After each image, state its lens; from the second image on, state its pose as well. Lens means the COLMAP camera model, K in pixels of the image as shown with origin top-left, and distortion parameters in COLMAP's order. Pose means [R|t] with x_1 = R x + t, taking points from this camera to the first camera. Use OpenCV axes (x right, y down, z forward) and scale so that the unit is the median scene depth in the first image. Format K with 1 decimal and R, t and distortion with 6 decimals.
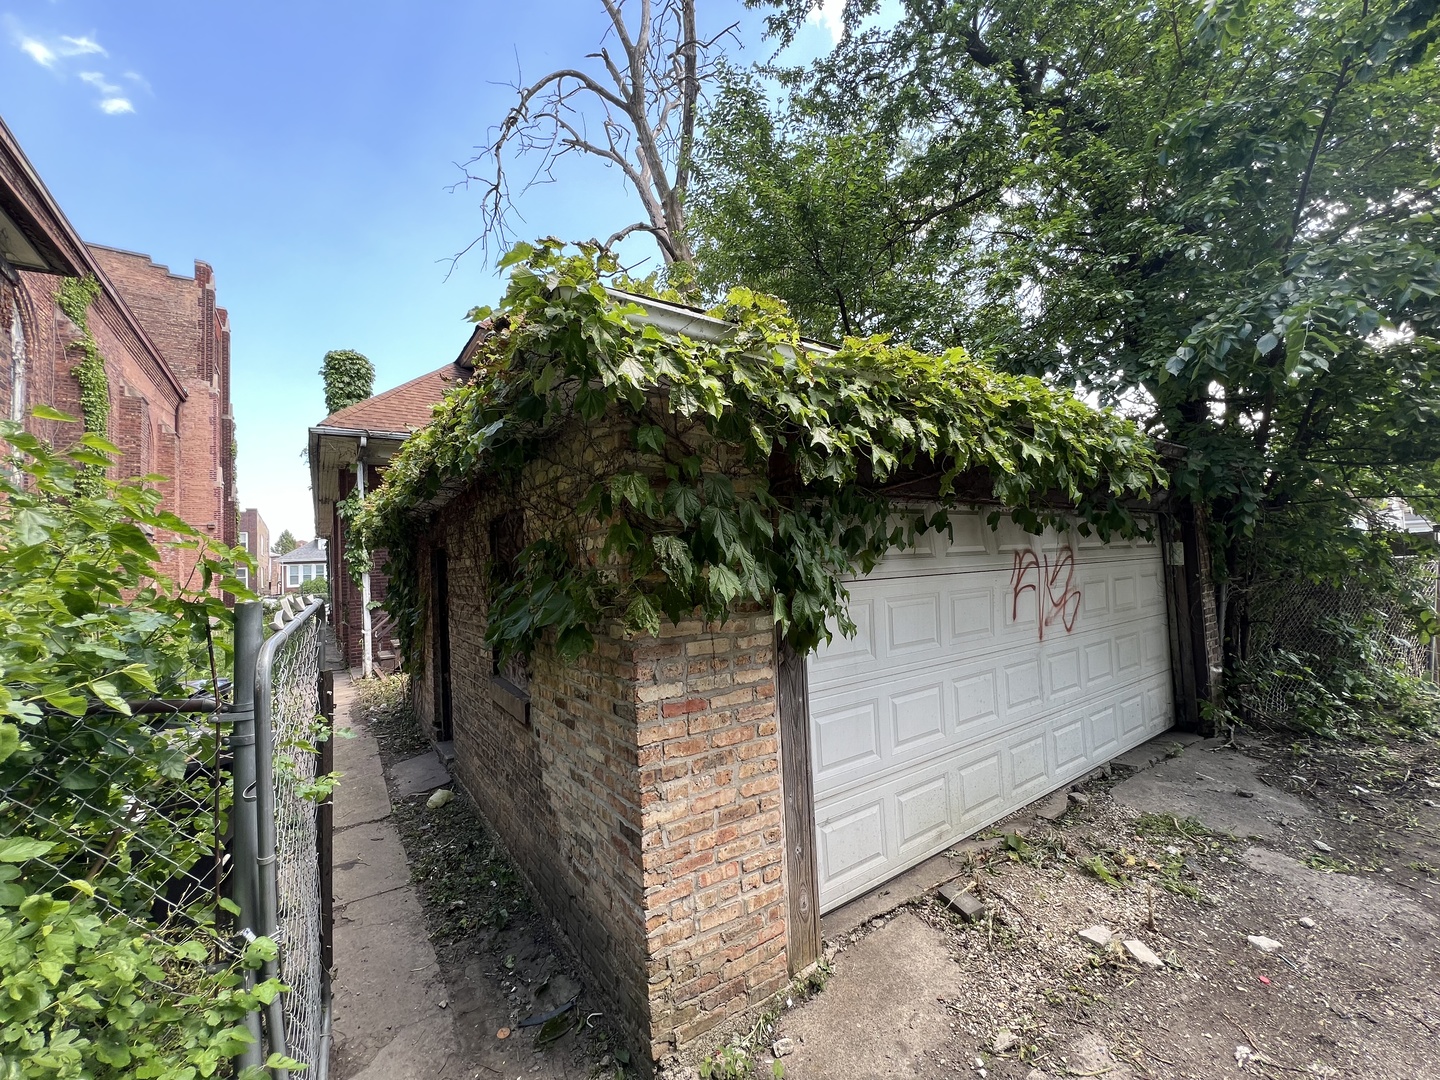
lens RADIAL K [[573.1, 0, 717.5], [0, 573.1, 540.9], [0, 0, 1]] dist [-0.002465, -0.000478]
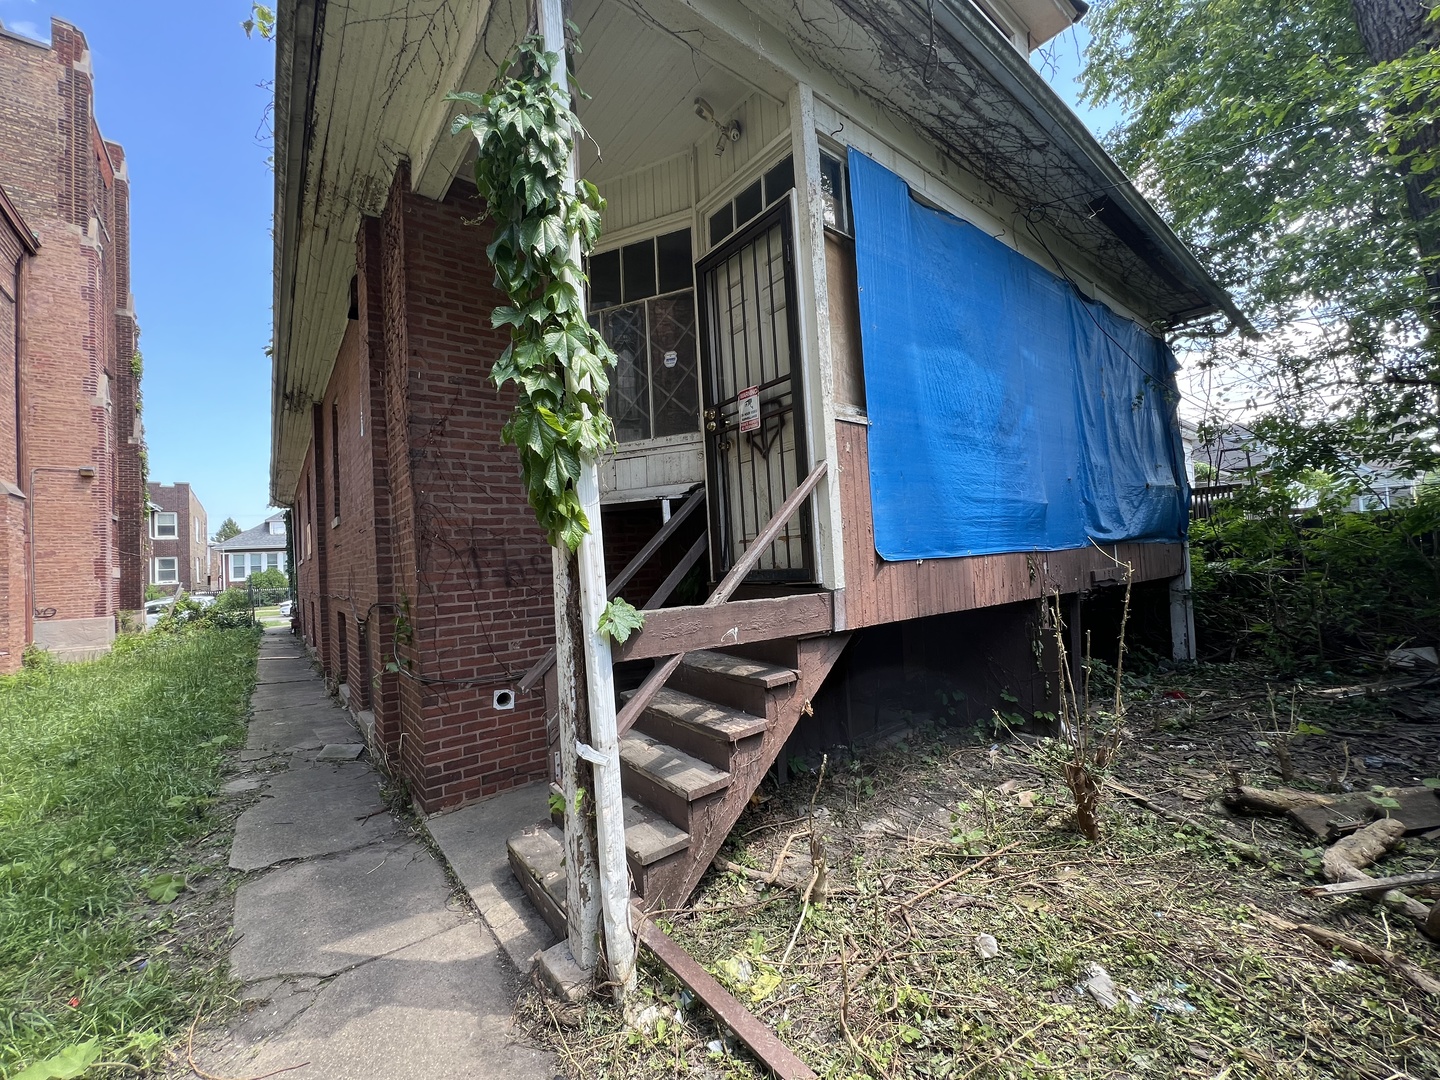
lens RADIAL K [[573.1, 0, 722.7], [0, 573.1, 539.8], [0, 0, 1]] dist [-0.002465, -0.000478]
pose [[0.997884, -0.004077, 0.064887, -0.268047], [0.003347, 0.999930, 0.011363, 0.037495], [-0.064929, -0.011122, 0.997828, 0.365271]]
